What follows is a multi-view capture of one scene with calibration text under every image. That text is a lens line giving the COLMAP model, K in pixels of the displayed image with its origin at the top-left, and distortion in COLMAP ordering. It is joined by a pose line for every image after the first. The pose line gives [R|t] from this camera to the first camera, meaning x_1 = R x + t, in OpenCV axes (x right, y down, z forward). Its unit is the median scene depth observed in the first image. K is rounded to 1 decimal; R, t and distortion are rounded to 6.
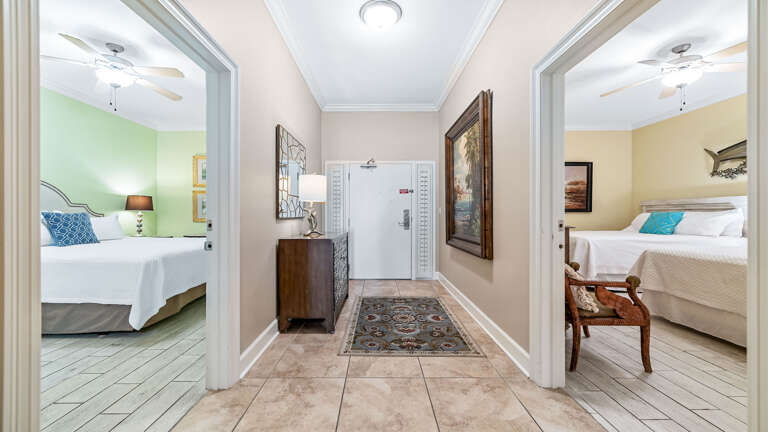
lens RADIAL K [[294.0, 0, 384.0], [0, 294.0, 216.0], [0, 0, 1]] dist [-0.001096, -0.000123]
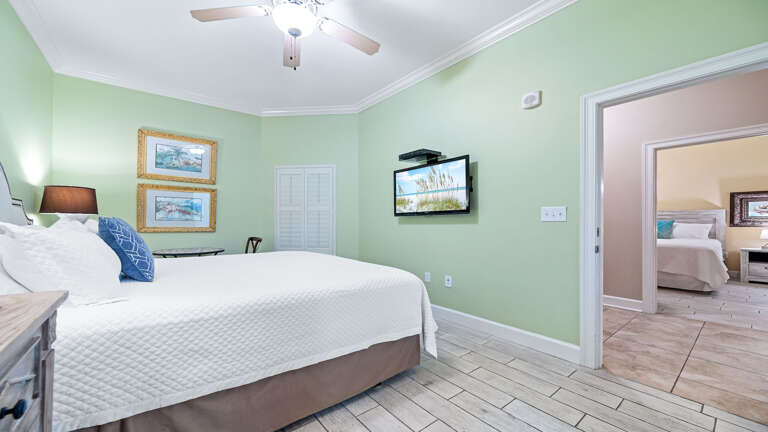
lens RADIAL K [[294.0, 0, 384.0], [0, 294.0, 216.0], [0, 0, 1]] dist [-0.001096, -0.000123]
pose [[0.794143, 0.012212, 0.607608, -0.612888], [0.005320, 0.999620, -0.027044, 0.003359], [-0.607708, 0.024709, 0.793776, 0.177810]]
